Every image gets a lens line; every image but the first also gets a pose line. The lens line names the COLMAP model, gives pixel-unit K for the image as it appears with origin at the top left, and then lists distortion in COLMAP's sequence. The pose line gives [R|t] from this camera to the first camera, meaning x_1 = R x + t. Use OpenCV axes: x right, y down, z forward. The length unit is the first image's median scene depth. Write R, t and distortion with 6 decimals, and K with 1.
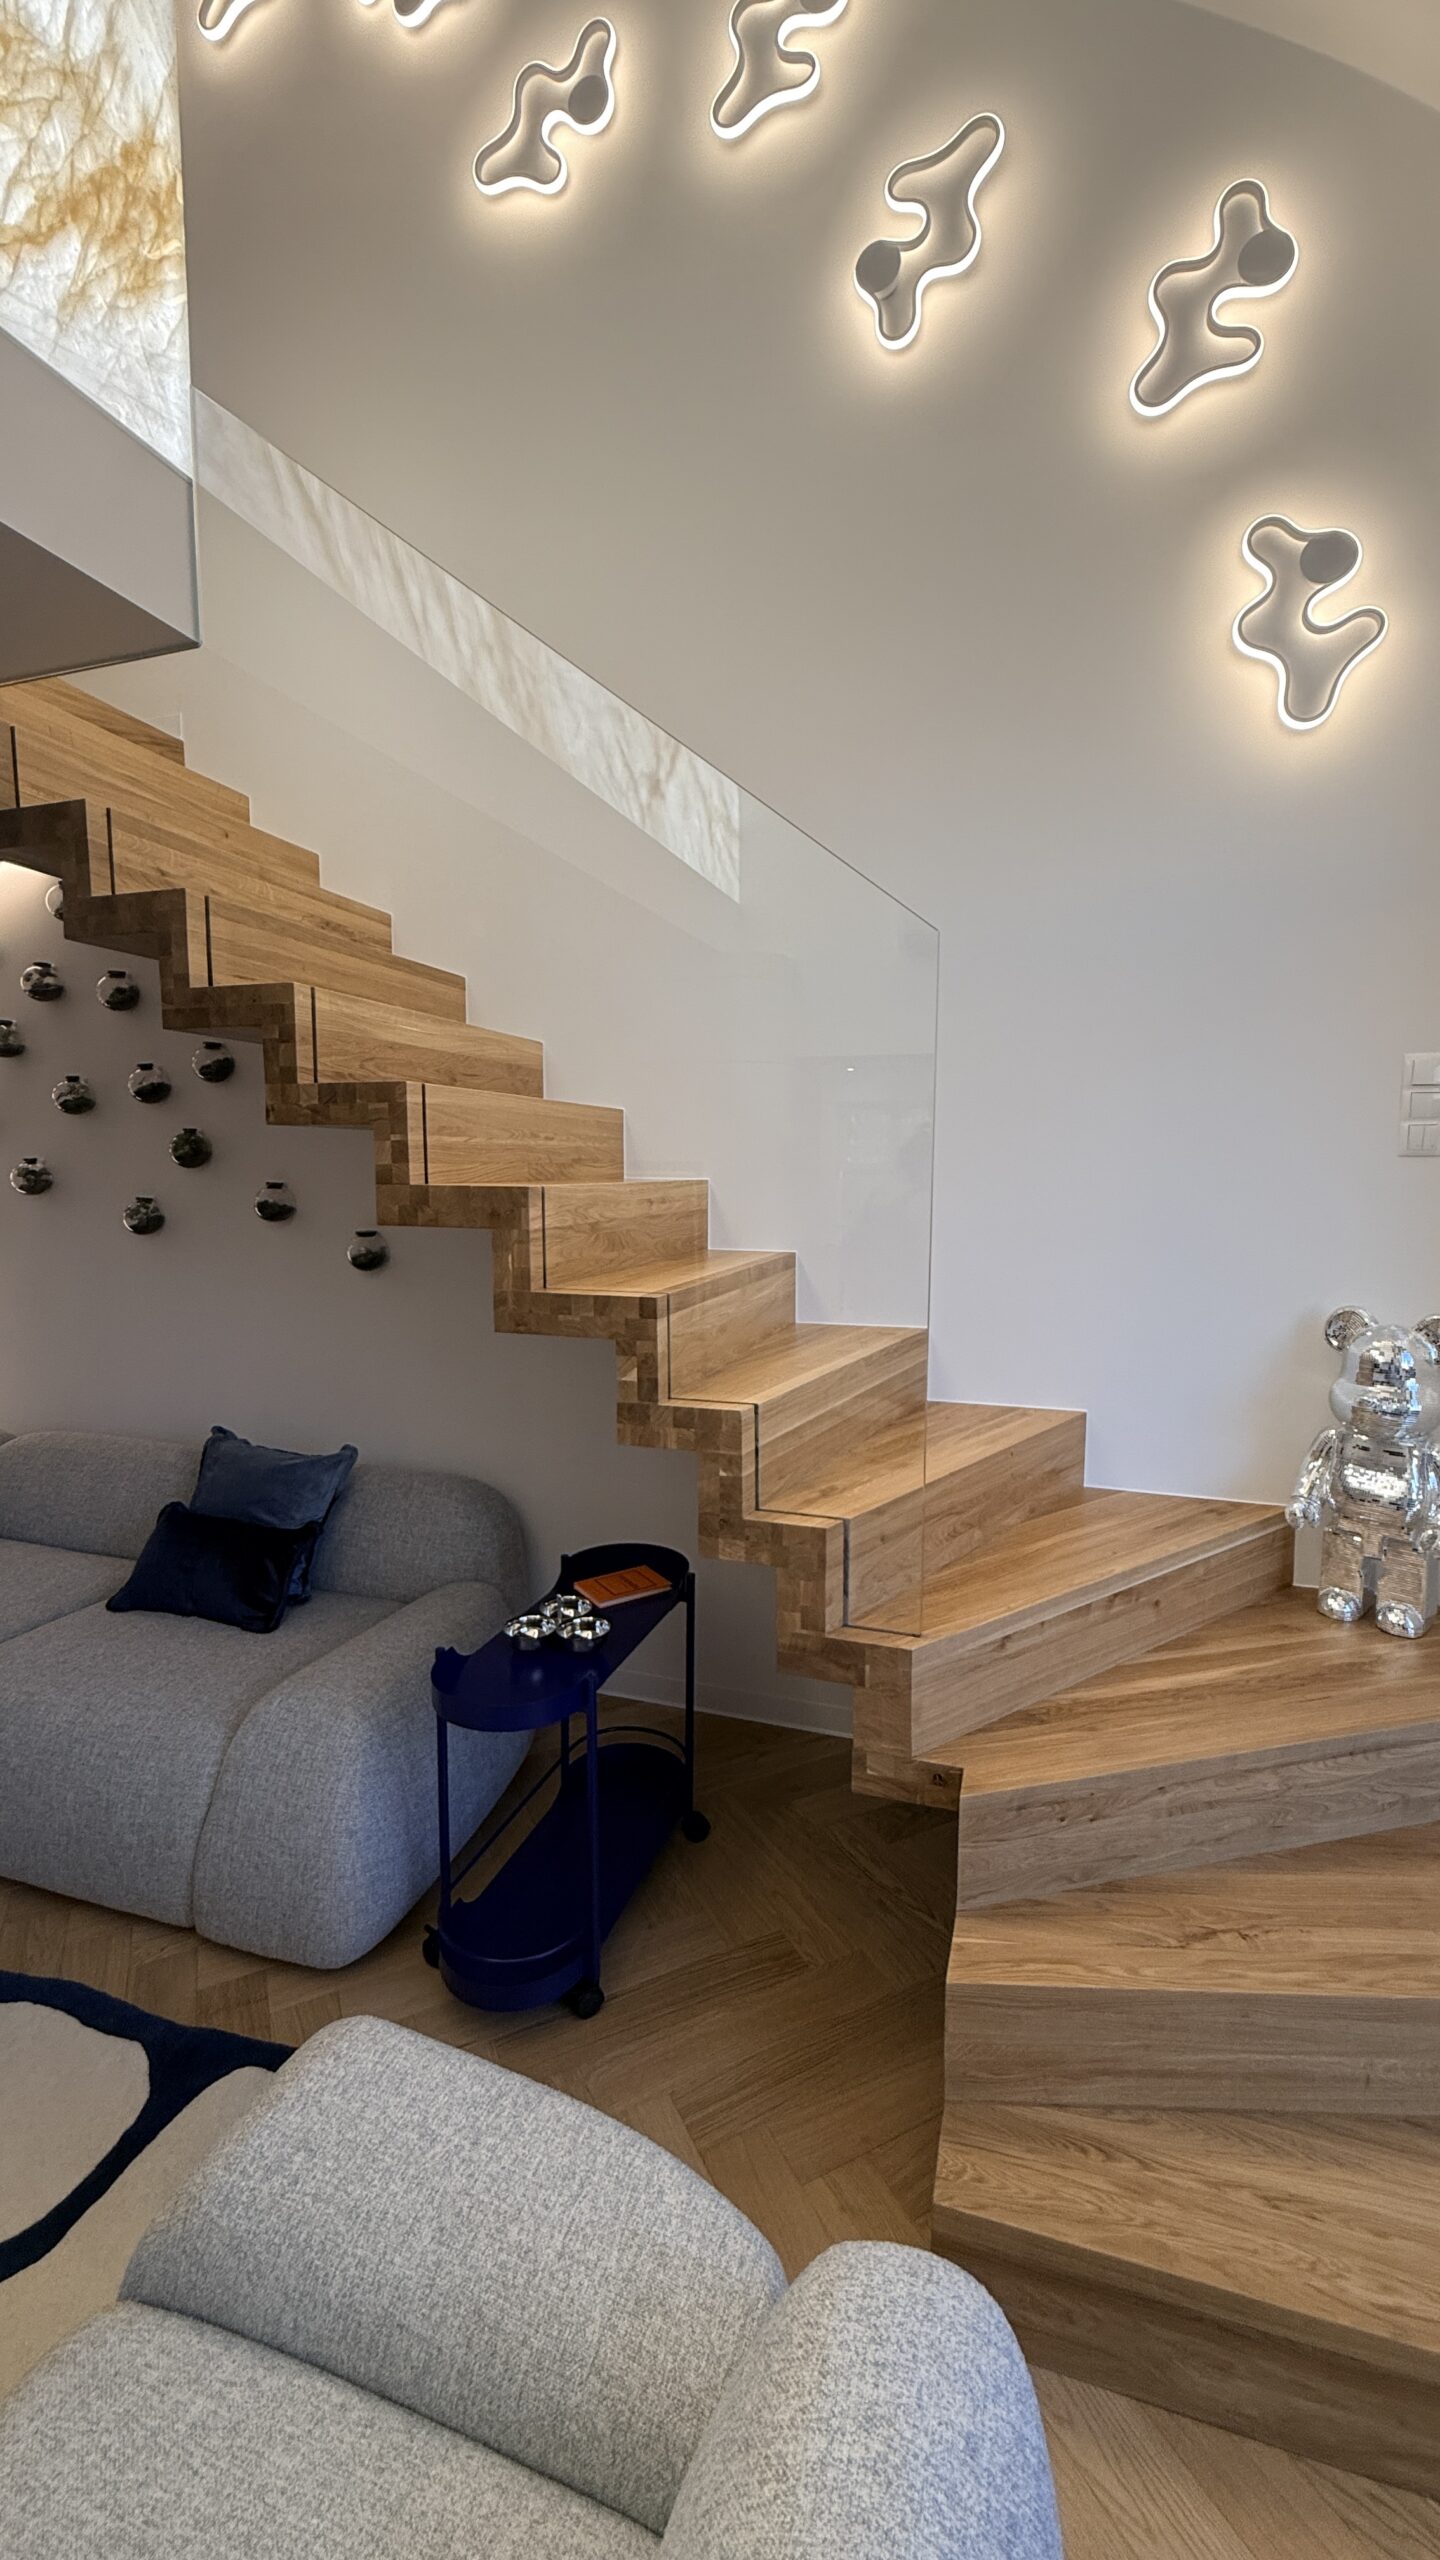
lens RADIAL K [[1018.0, 0, 723.4], [0, 1018.0, 1275.7], [0, 0, 1]] dist [0.001370, 0.000340]
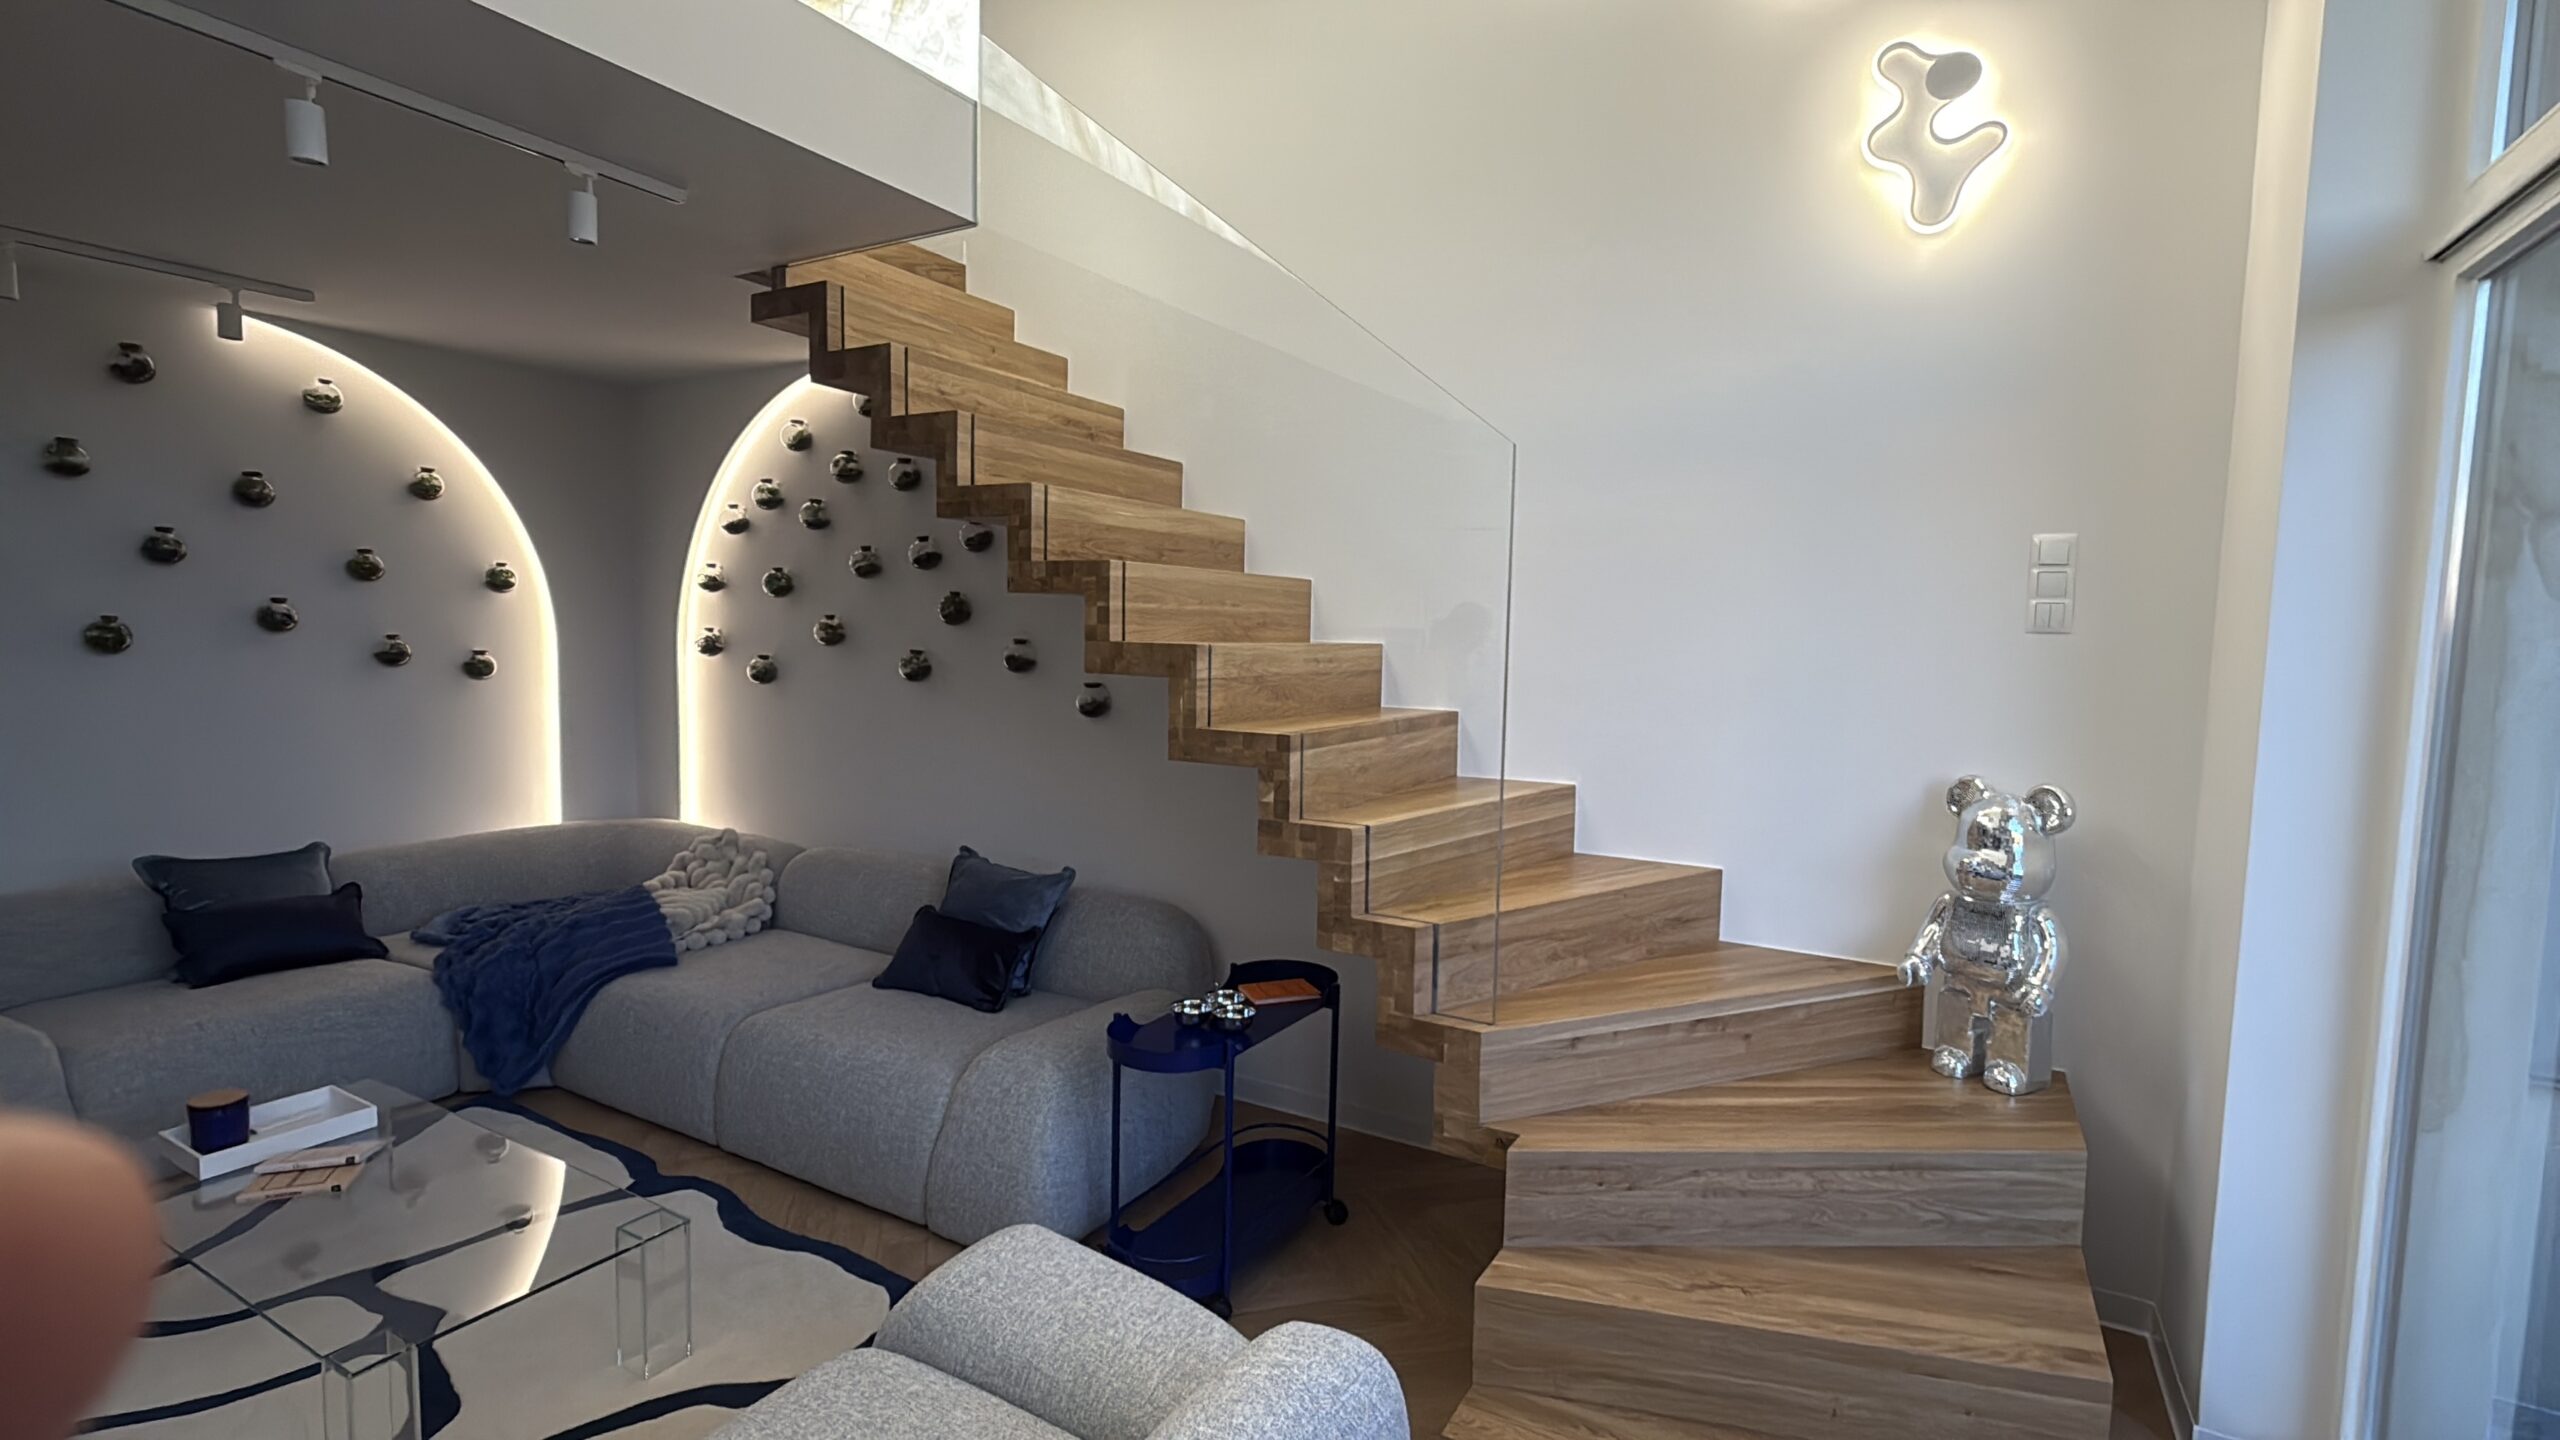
lens RADIAL K [[1145.7, 0, 1282.0], [0, 1145.7, 721.1], [0, 0, 1]] dist [0.003508, 0.000178]
pose [[0.978559, 0.033149, -0.203281, 0.180760], [-0.039113, 0.998912, -0.025390, 0.035535], [0.202219, 0.032797, 0.978791, -0.323501]]
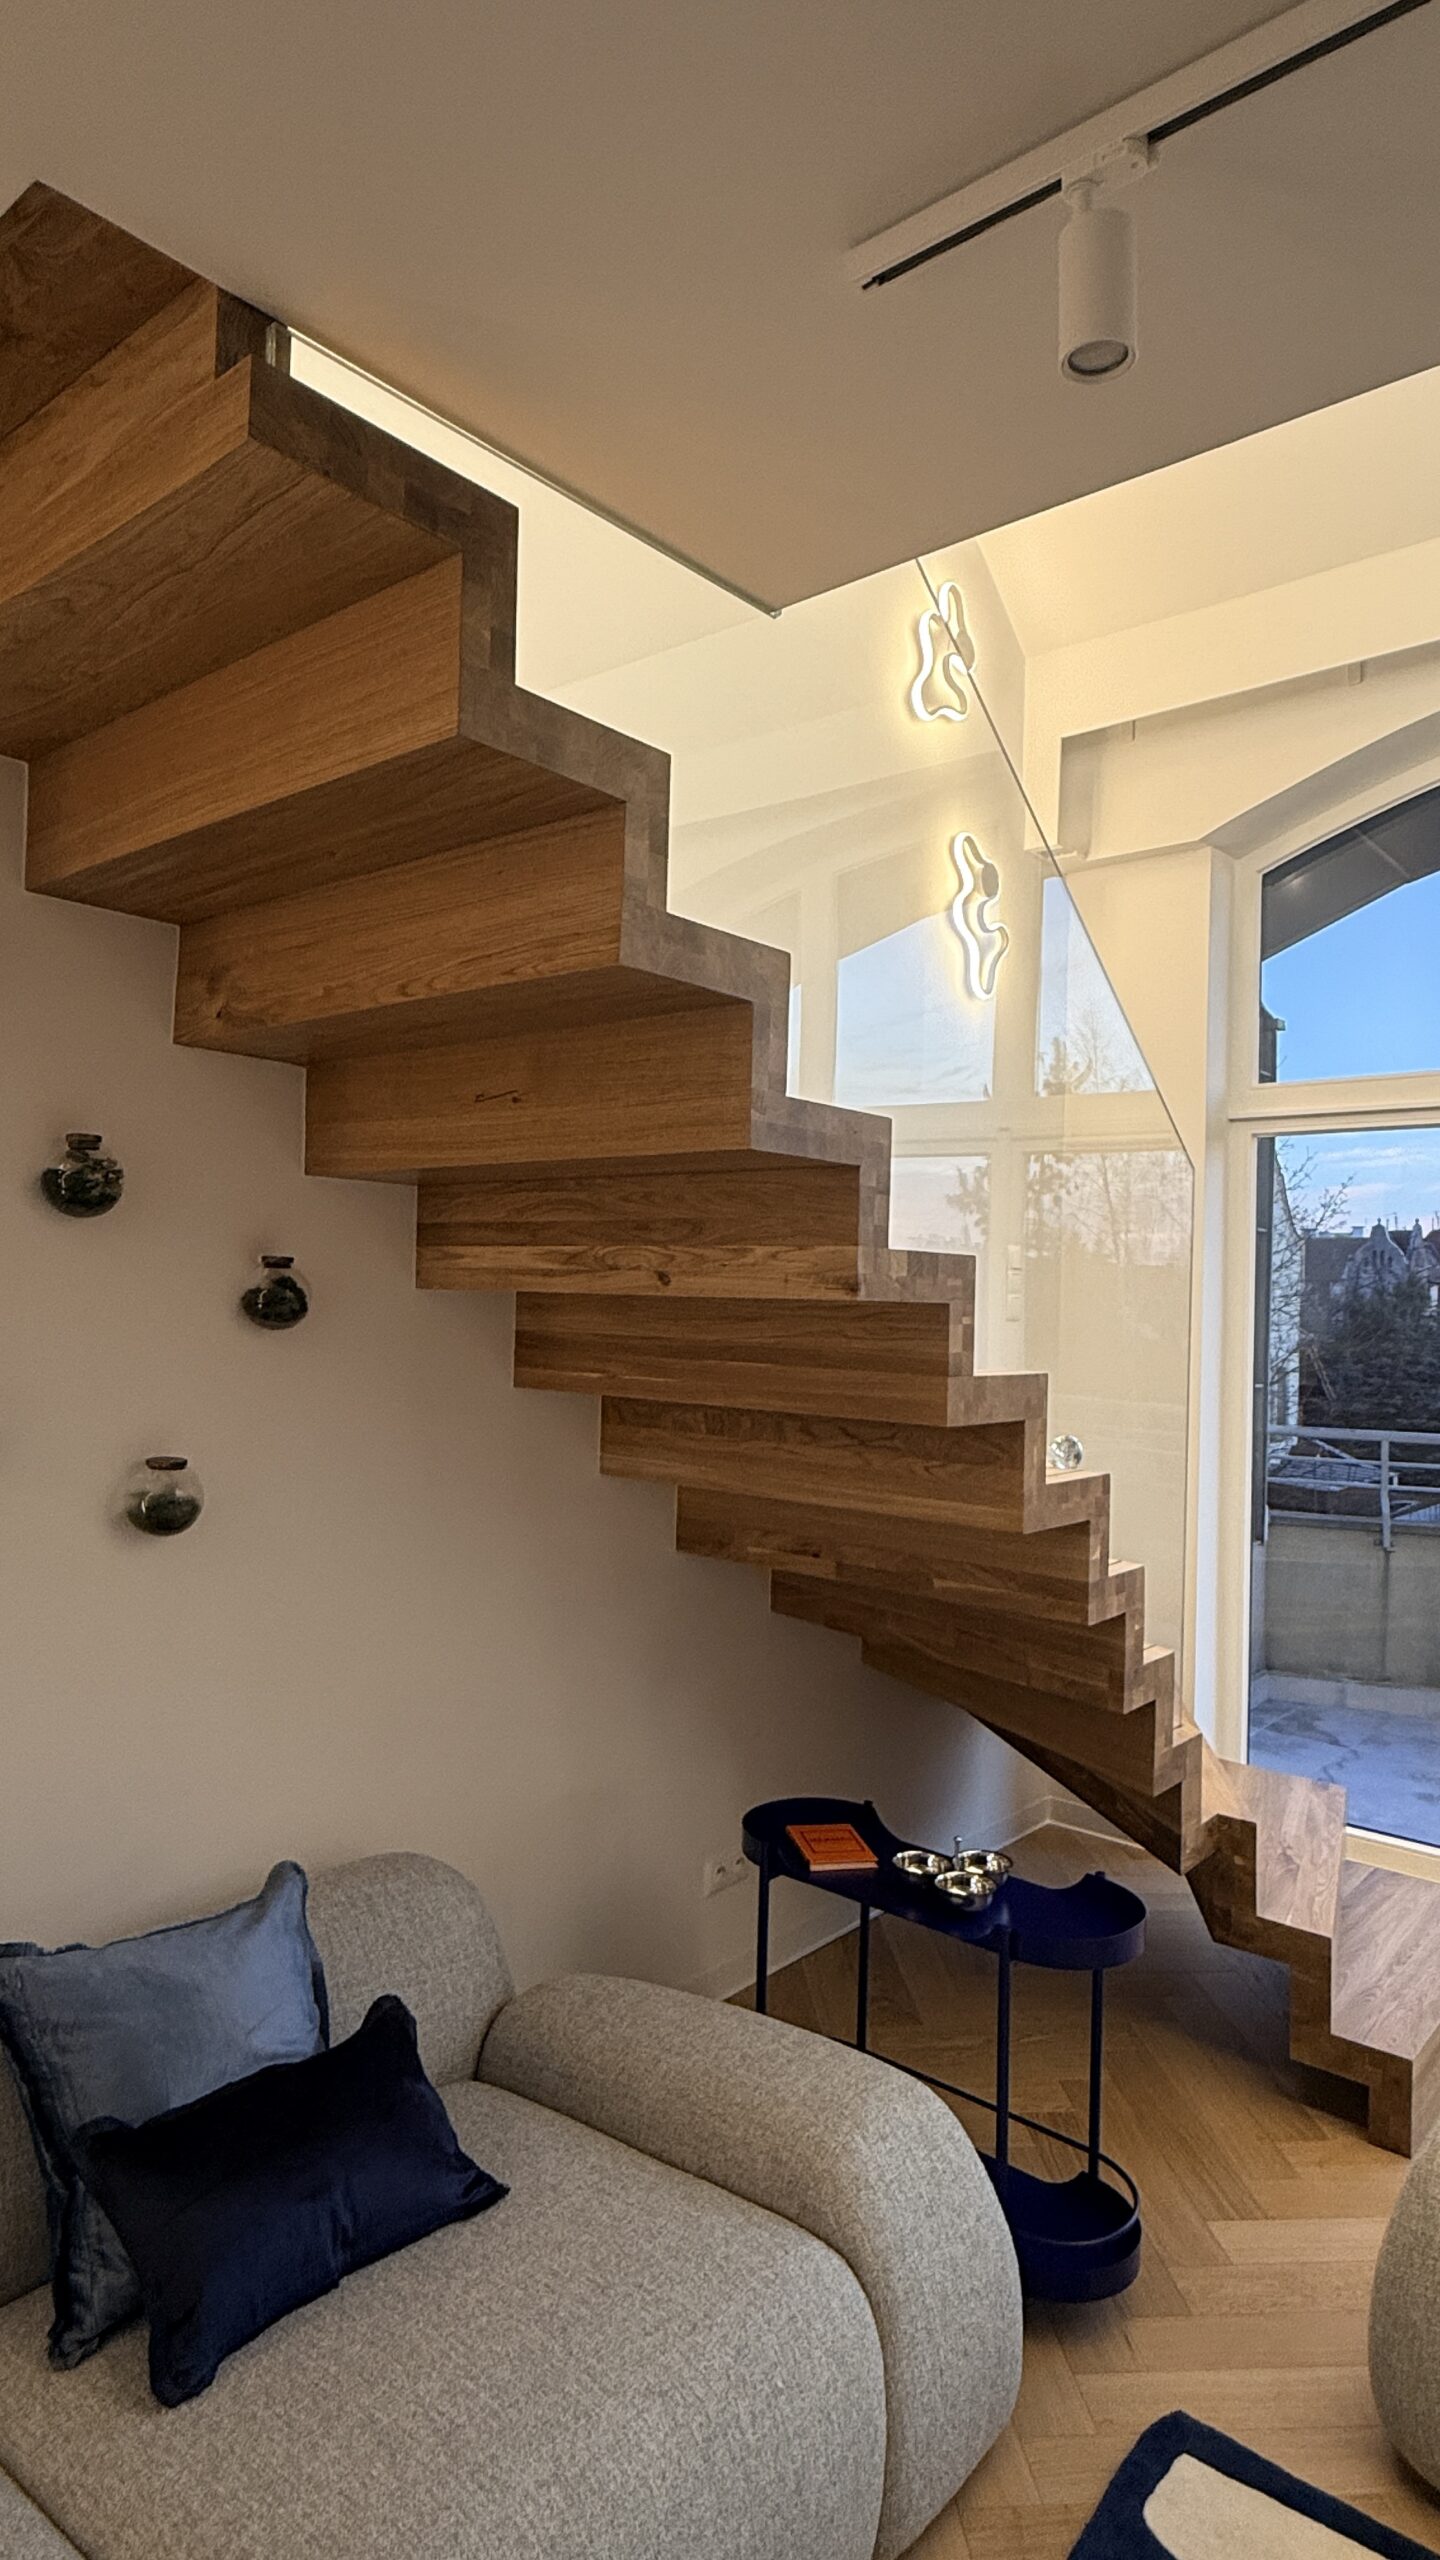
lens RADIAL K [[1455.8, 0, 721.9], [0, 1455.8, 1277.6], [0, 0, 1]] dist [-0.000286, 0.002042]
pose [[0.383131, 0.016807, 0.923541, -1.404157], [0.073609, 0.996099, -0.048664, -0.118617], [-0.920757, 0.086625, 0.380399, 0.675166]]
